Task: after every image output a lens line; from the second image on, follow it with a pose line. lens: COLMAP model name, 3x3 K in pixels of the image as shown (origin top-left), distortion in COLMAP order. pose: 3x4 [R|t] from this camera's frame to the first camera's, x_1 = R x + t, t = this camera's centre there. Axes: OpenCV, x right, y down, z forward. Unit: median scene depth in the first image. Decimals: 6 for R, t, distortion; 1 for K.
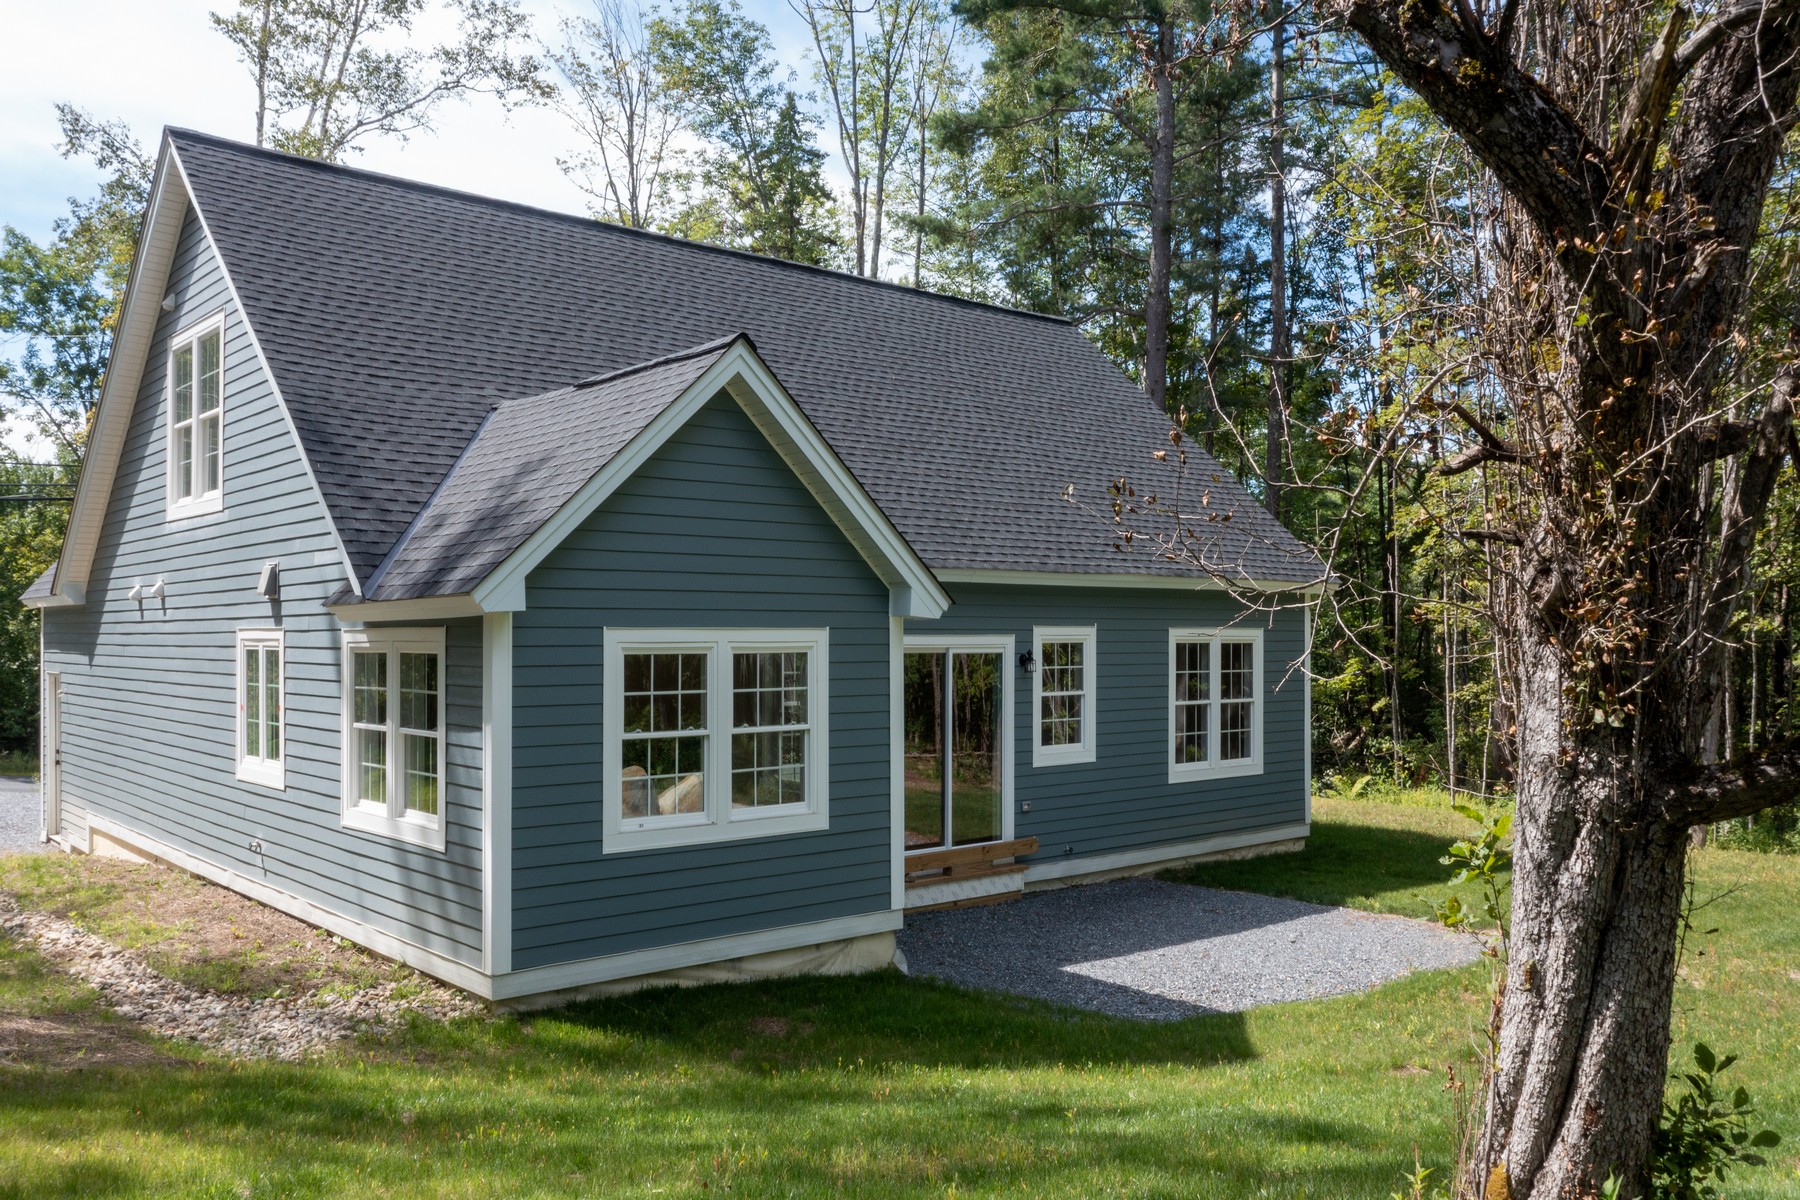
lens RADIAL K [[1450.4, 0, 900.0], [0, 1450.4, 600.0], [0, 0, 1]] dist [-0.005605, 0.000547]
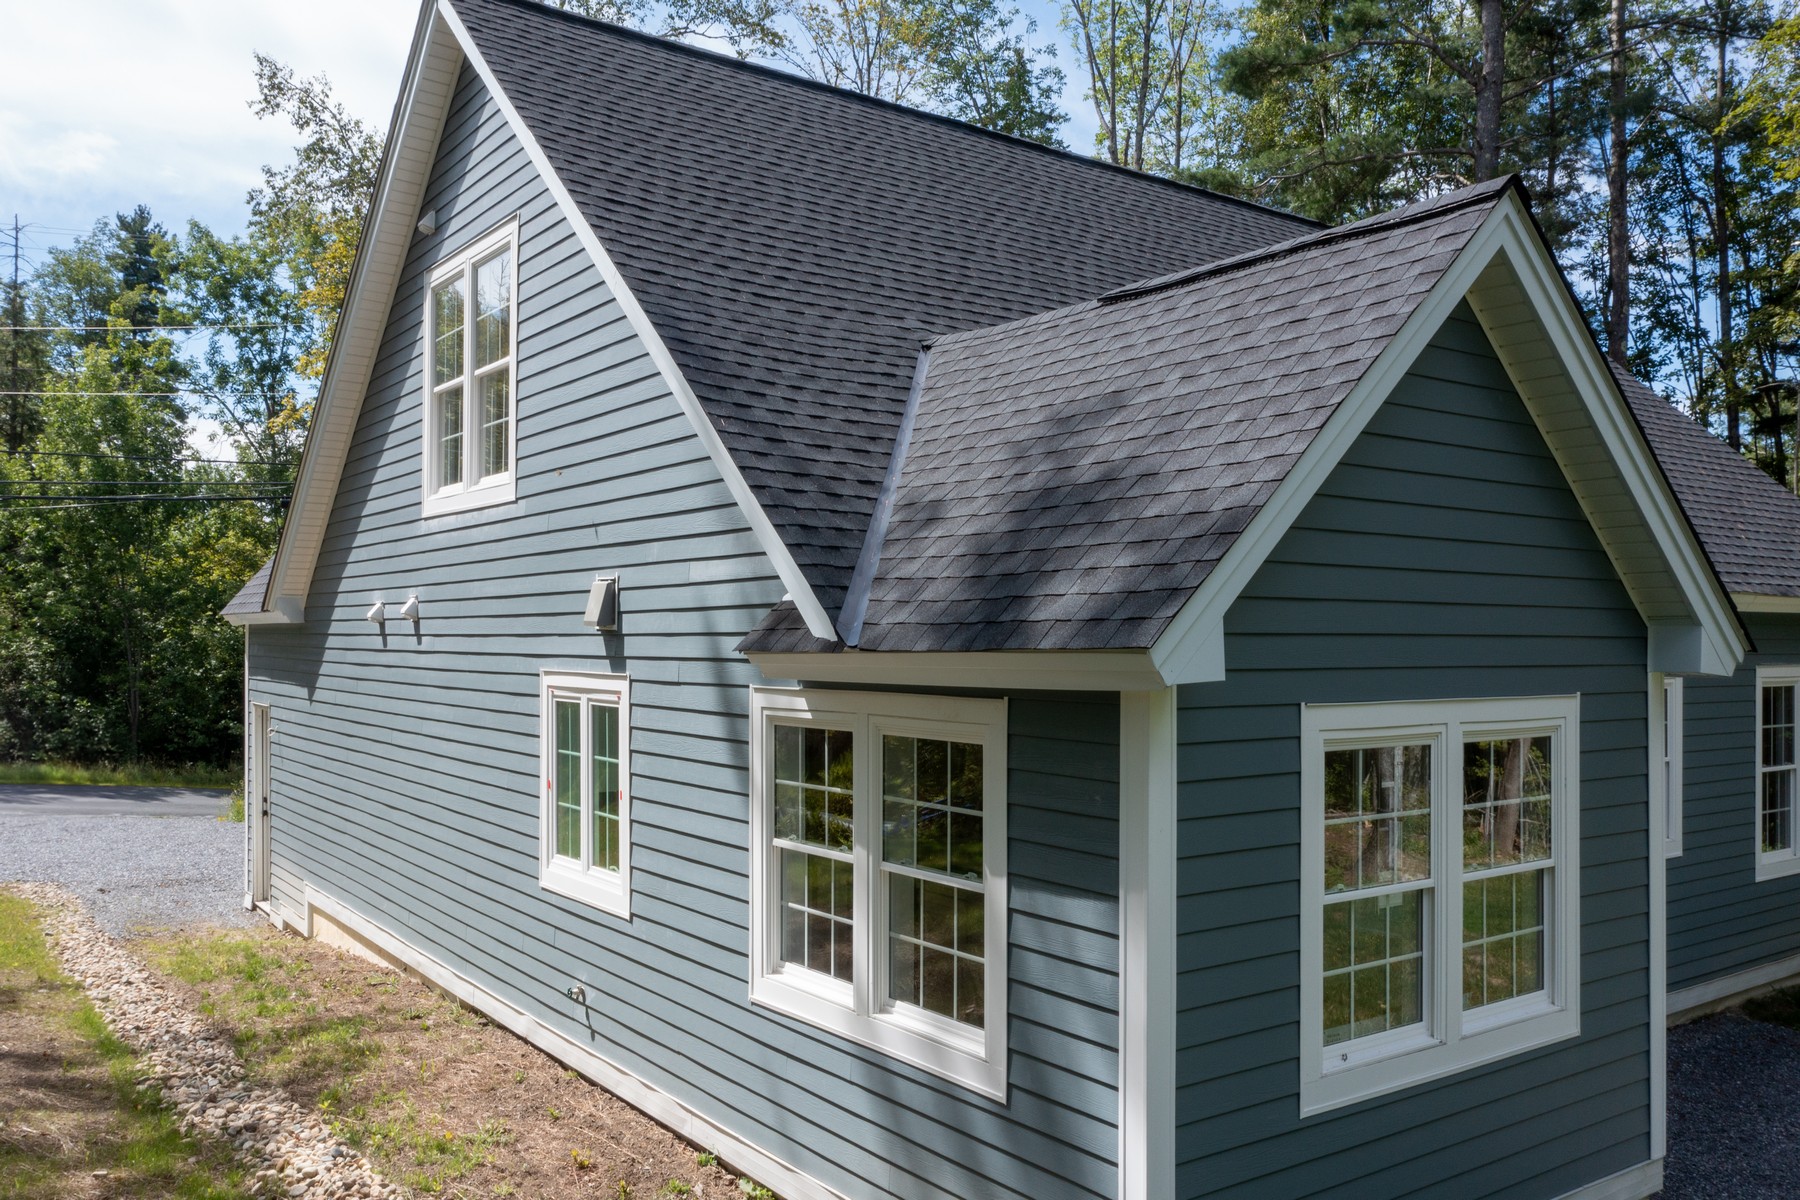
lens RADIAL K [[1420.9, 0, 902.9], [0, 1420.9, 605.0], [0, 0, 1]] dist [-0.008540, -0.000512]
pose [[0.996626, 0.003995, -0.081974, -0.202098], [-0.003786, 0.999989, 0.002713, -0.012510], [0.081984, -0.002394, 0.996631, 0.295783]]
